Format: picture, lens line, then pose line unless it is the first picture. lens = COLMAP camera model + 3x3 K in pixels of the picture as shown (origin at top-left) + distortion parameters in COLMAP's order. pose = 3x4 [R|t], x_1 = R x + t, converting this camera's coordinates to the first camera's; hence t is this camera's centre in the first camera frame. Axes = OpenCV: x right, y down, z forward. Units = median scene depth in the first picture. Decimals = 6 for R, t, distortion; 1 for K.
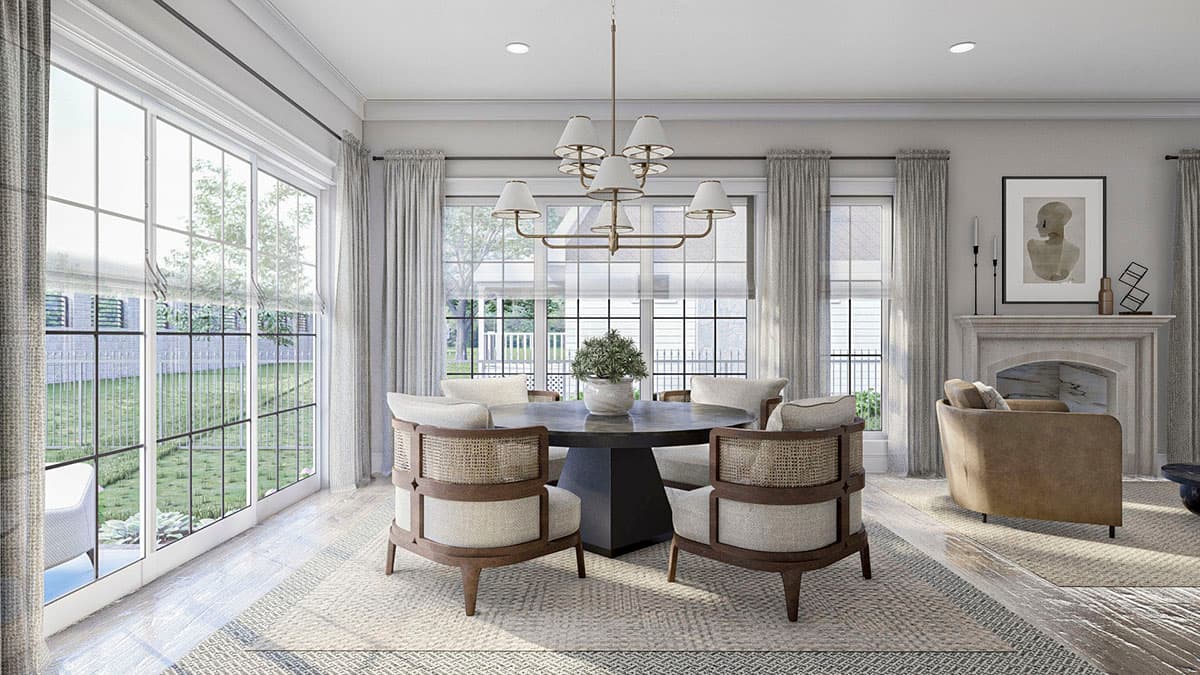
lens RADIAL K [[691.4, 0, 603.9], [0, 691.4, 337.0], [0, 0, 1]] dist [-0.002272, 0.000649]
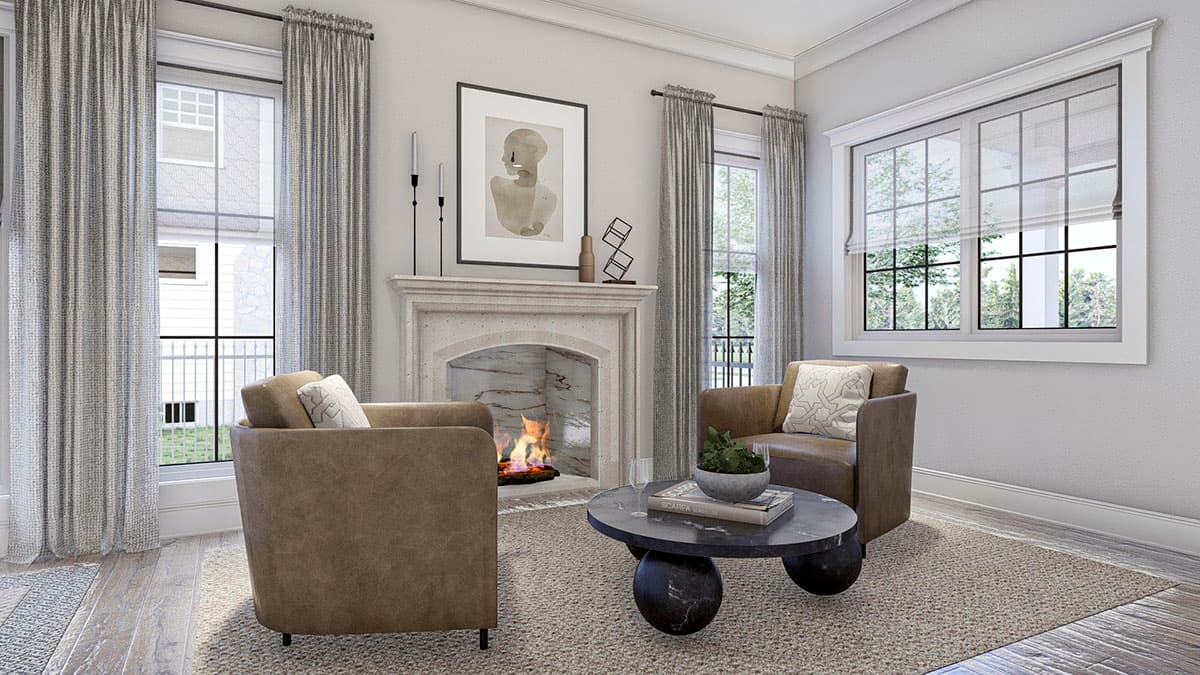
lens RADIAL K [[691.4, 0, 603.9], [0, 691.4, 337.0], [0, 0, 1]] dist [-0.002272, 0.000649]
pose [[0.877438, -0.000054, 0.479690, 0.374411], [-0.000797, 0.999998, 0.001571, 0.026051], [-0.479690, -0.001761, 0.877436, 0.313805]]
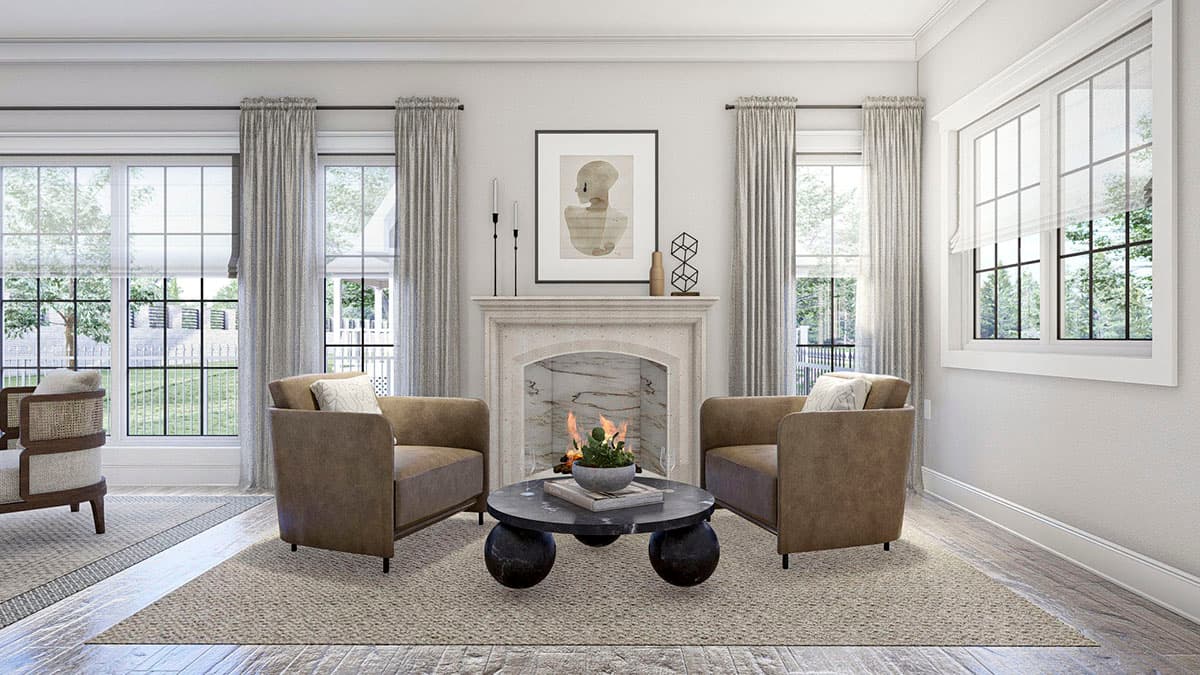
lens RADIAL K [[746.0, 0, 605.7], [0, 746.0, 336.2], [0, 0, 1]] dist [0.002145, 0.001668]
pose [[0.999999, -0.000474, 0.001089, 0.667723], [0.000472, 0.999998, 0.001812, 0.014339], [-0.001090, -0.001811, 0.999998, 0.101192]]
